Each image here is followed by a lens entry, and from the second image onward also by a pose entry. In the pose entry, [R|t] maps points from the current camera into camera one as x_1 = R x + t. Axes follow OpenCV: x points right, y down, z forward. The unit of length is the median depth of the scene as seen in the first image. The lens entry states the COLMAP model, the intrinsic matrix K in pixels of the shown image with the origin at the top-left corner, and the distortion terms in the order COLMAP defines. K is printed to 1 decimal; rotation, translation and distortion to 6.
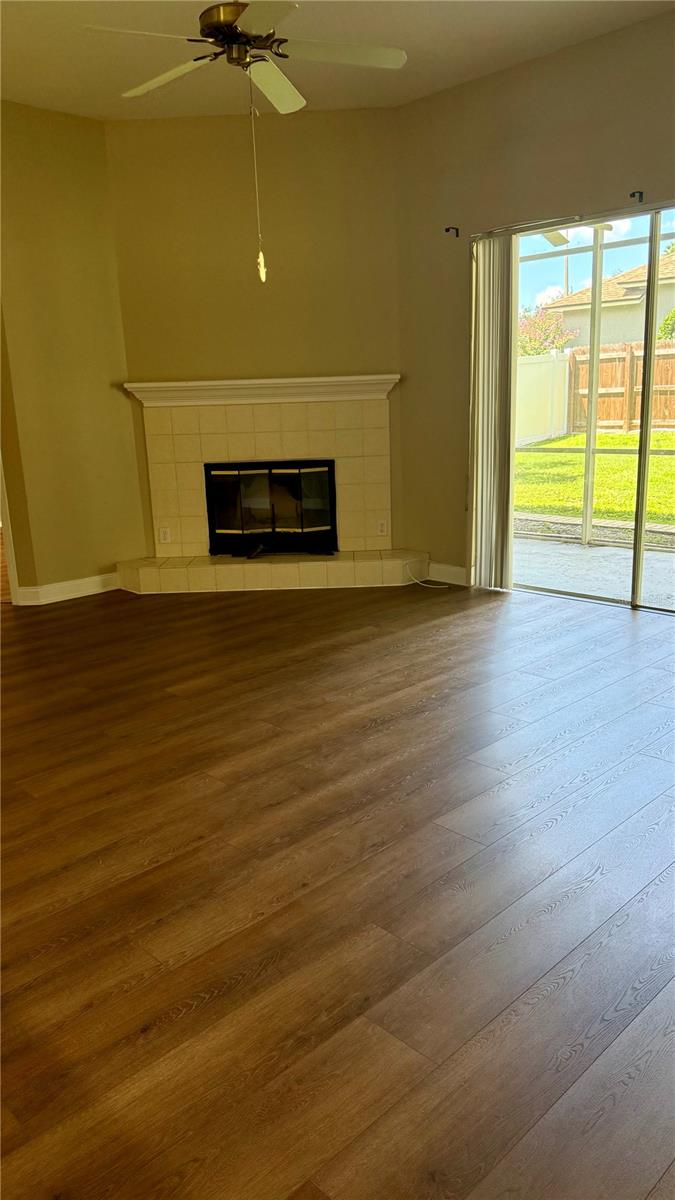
lens RADIAL K [[850.9, 0, 338.4], [0, 850.9, 611.1], [0, 0, 1]] dist [0.084296, -0.117461]
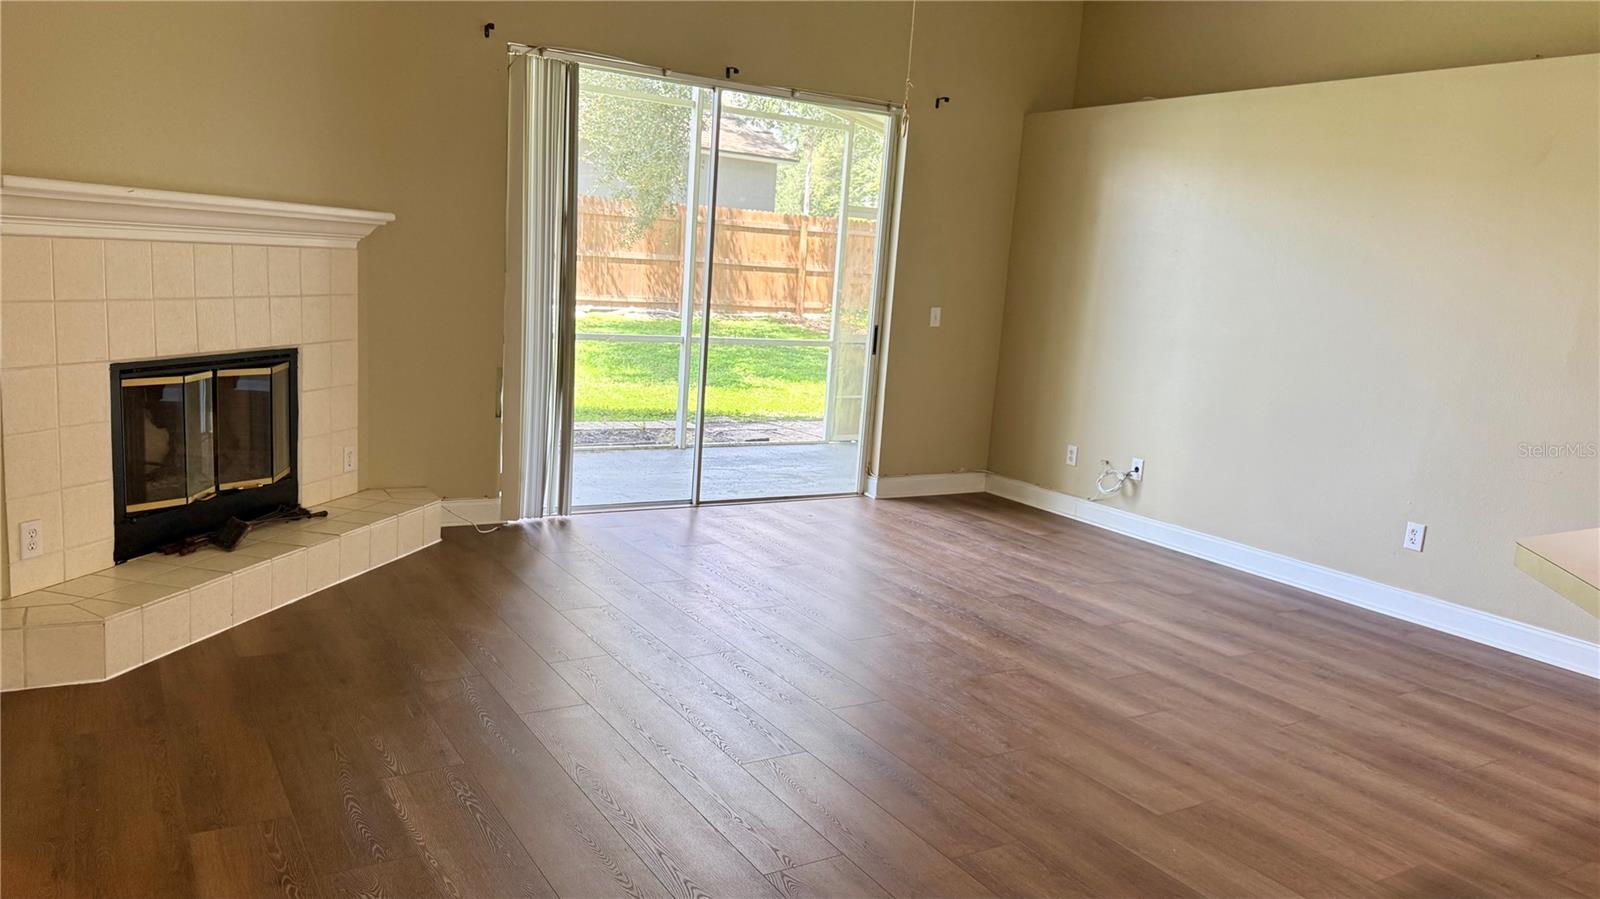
lens RADIAL K [[1134.5, 0, 791.5], [0, 1134.5, 471.4], [0, 0, 1]] dist [0.084296, -0.117461]
pose [[0.211865, -0.126194, 0.969117, -0.707769], [0.165721, 0.981907, 0.091630, -0.118359], [-0.963146, 0.141190, 0.228945, 0.545287]]
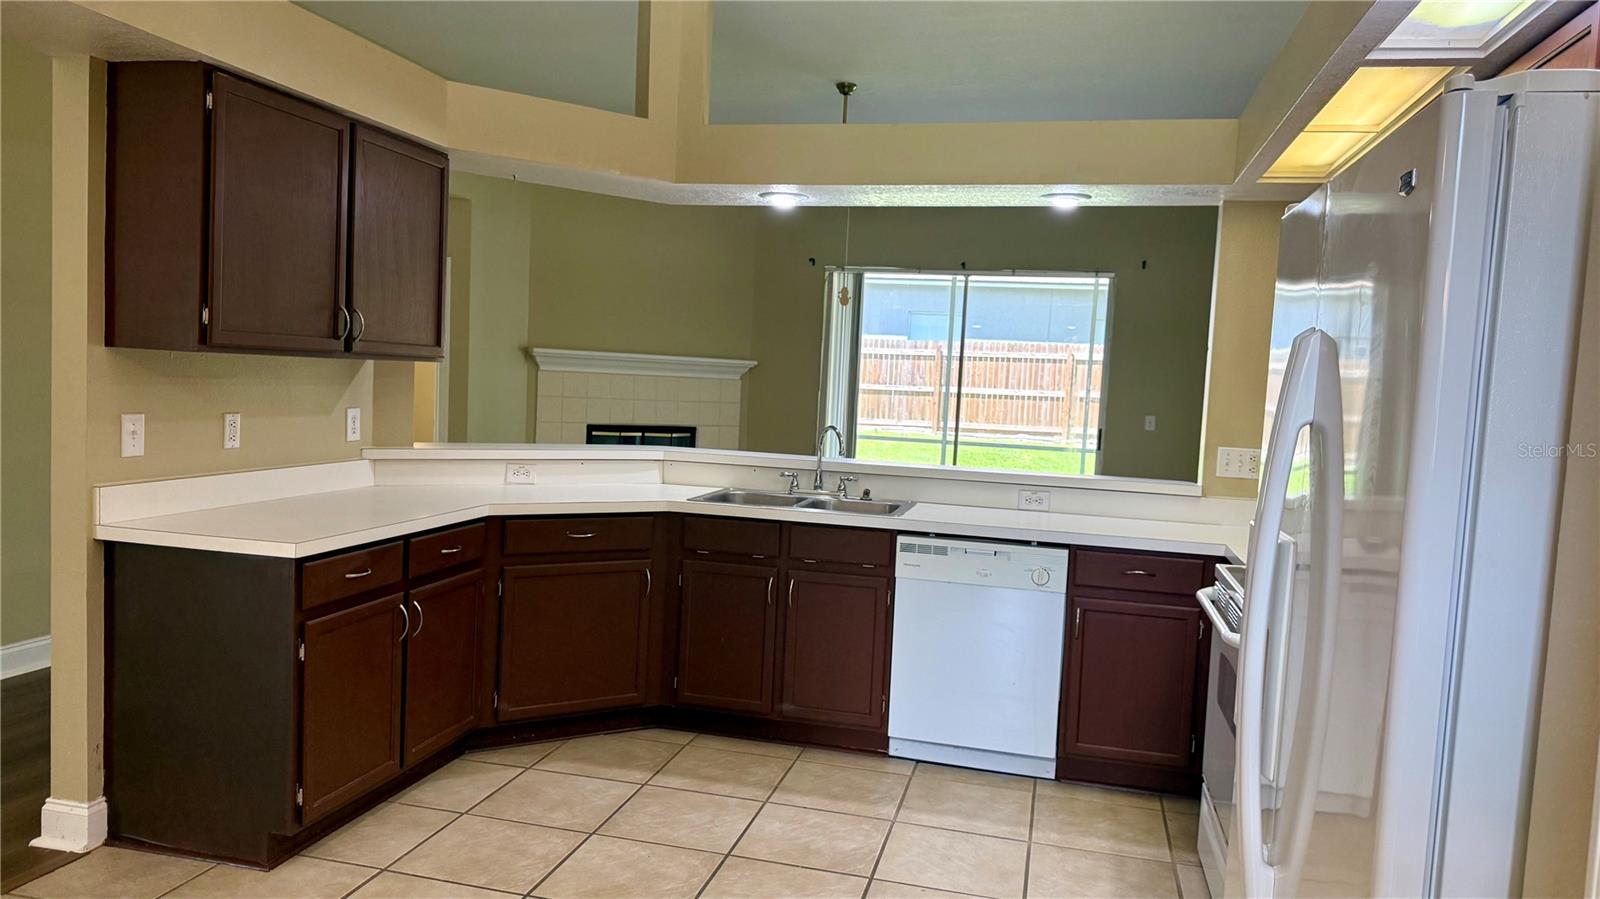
lens RADIAL K [[1134.5, 0, 803.5], [0, 1134.5, 476.7], [0, 0, 1]] dist [0.084296, -0.117461]
pose [[0.838711, 0.029671, 0.543768, -0.734755], [0.056020, 0.988517, -0.140345, 0.112168], [-0.541688, 0.148171, 0.827417, -0.334111]]
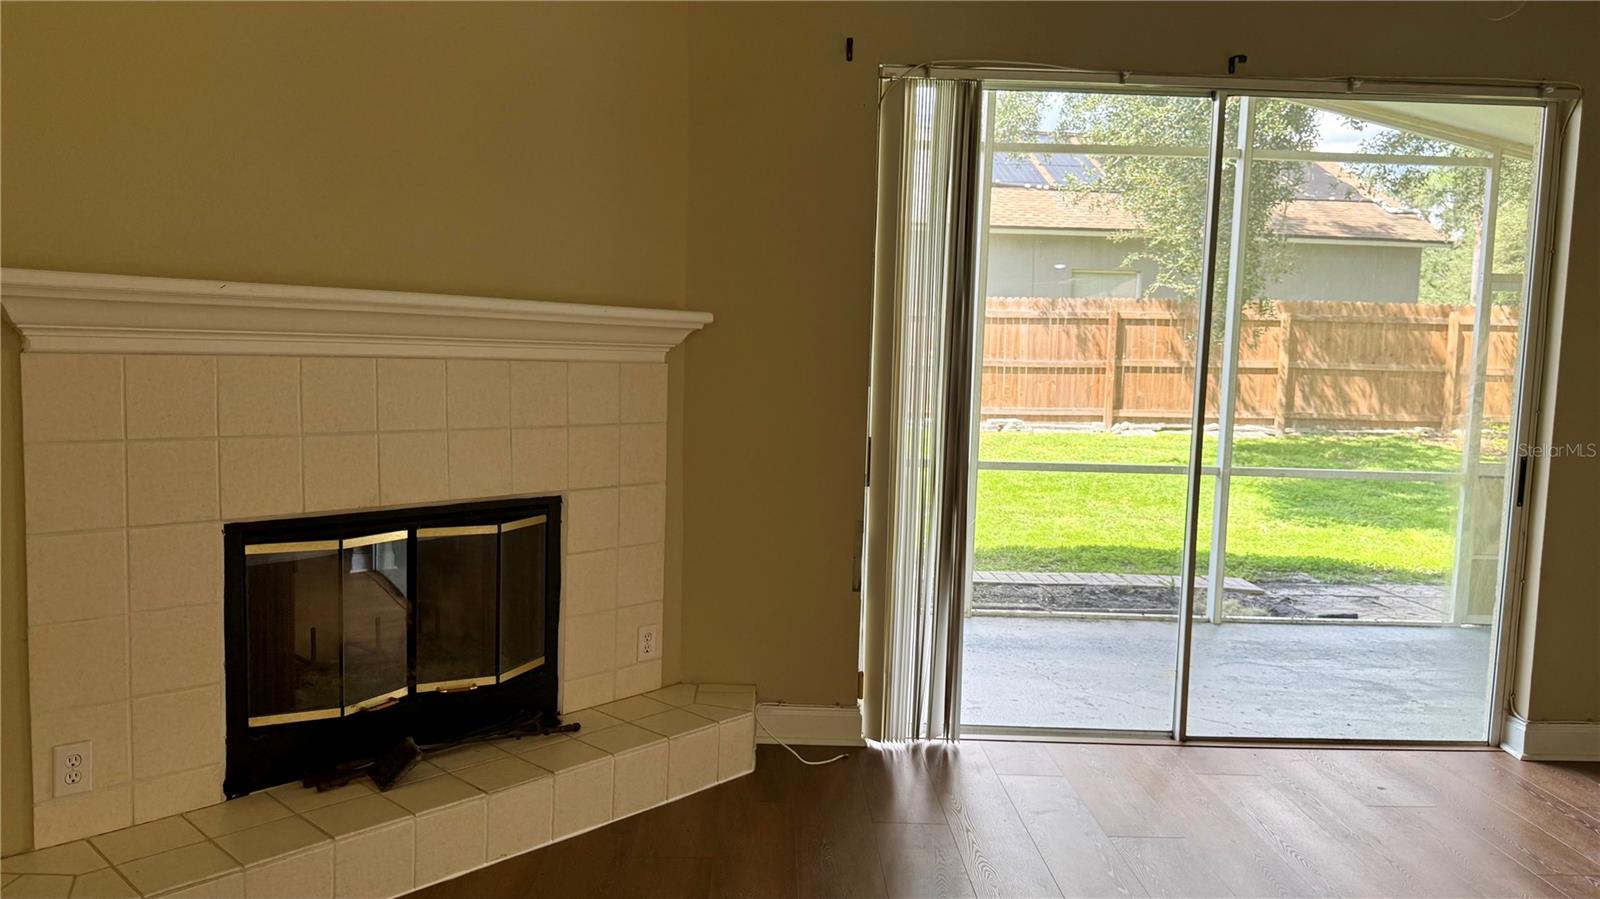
lens RADIAL K [[1134.5, 0, 802.6], [0, 1134.5, 456.2], [0, 0, 1]] dist [0.084296, -0.117461]
pose [[0.671516, -0.012903, 0.740878, -0.349986], [0.129792, 0.986439, -0.100461, -0.131142], [-0.729534, 0.163621, 0.664084, 0.564099]]
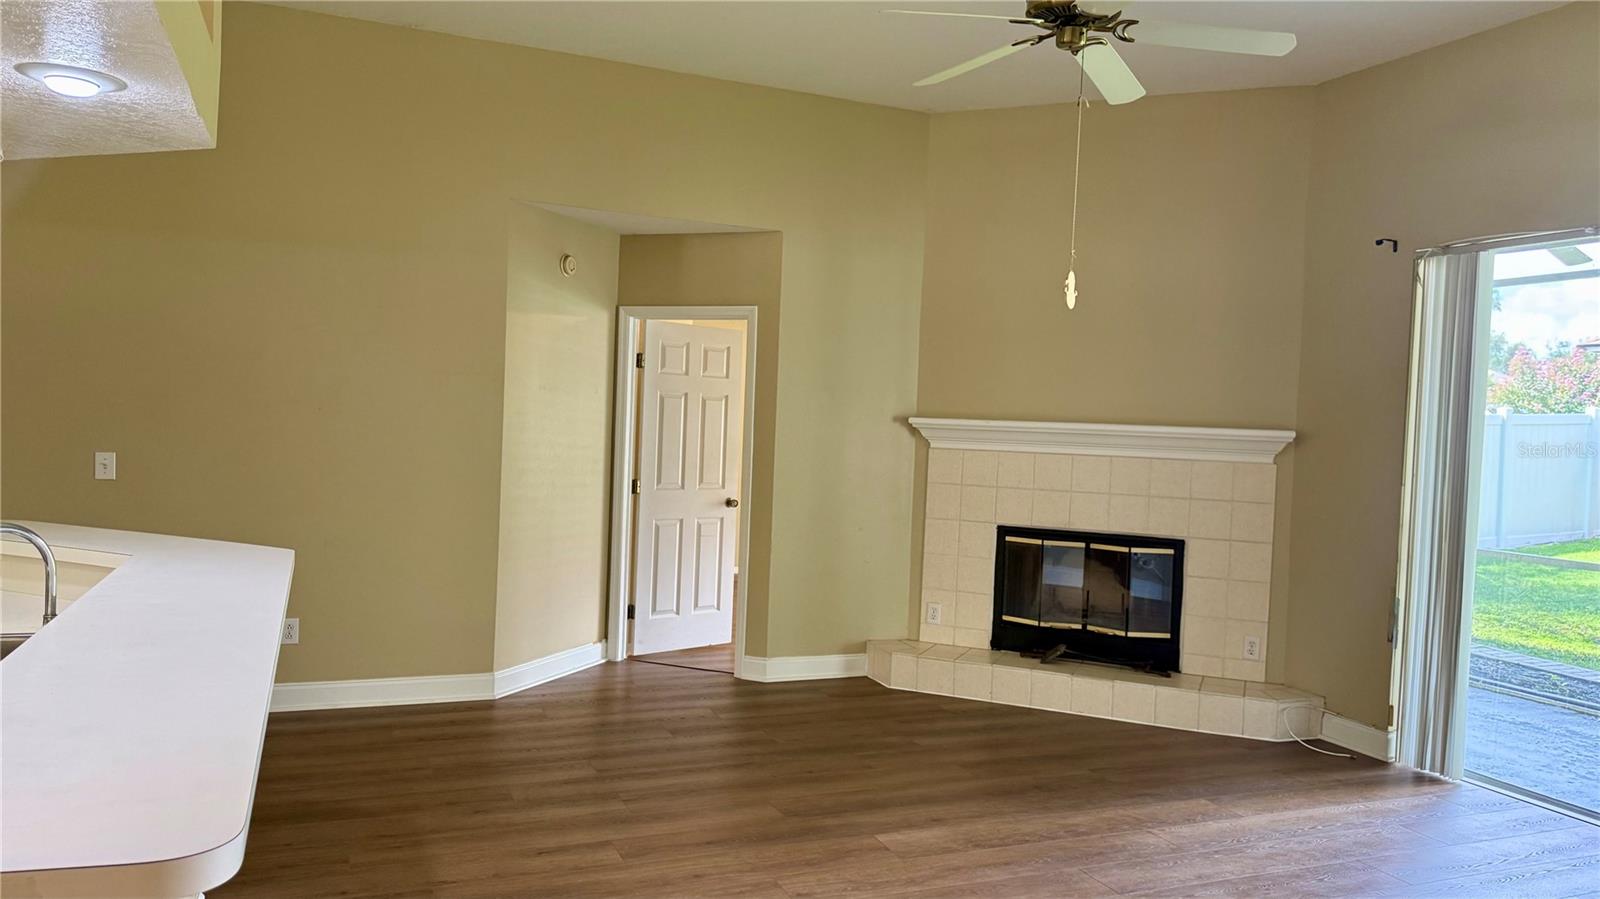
lens RADIAL K [[1134.5, 0, 795.4], [0, 1134.5, 453.0], [0, 0, 1]] dist [0.084296, -0.117461]
pose [[0.927044, 0.084552, -0.365294, 0.038336], [-0.163090, 0.968184, -0.189793, -0.017076], [0.337625, 0.235523, 0.911339, 0.018967]]
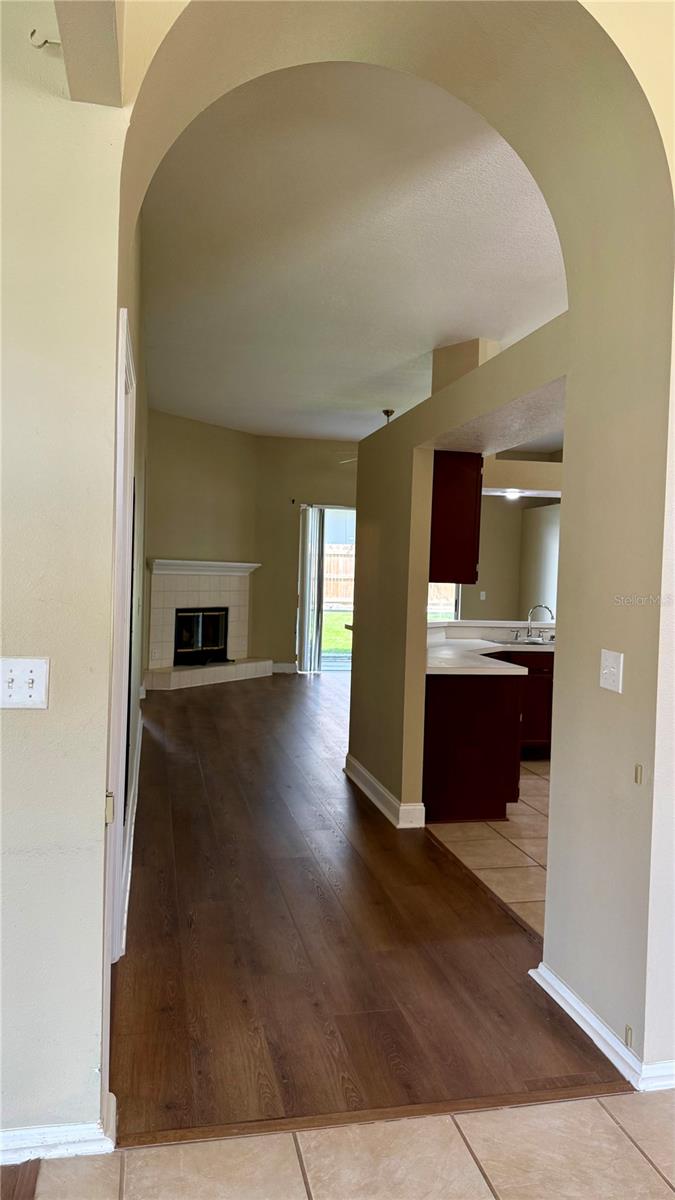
lens RADIAL K [[850.9, 0, 336.9], [0, 850.9, 601.8], [0, 0, 1]] dist [0.084296, -0.117461]
pose [[0.528482, 0.022617, 0.848643, -1.430503], [0.161547, 0.978700, -0.126684, 0.071894], [-0.833433, 0.204046, 0.513571, -0.093307]]
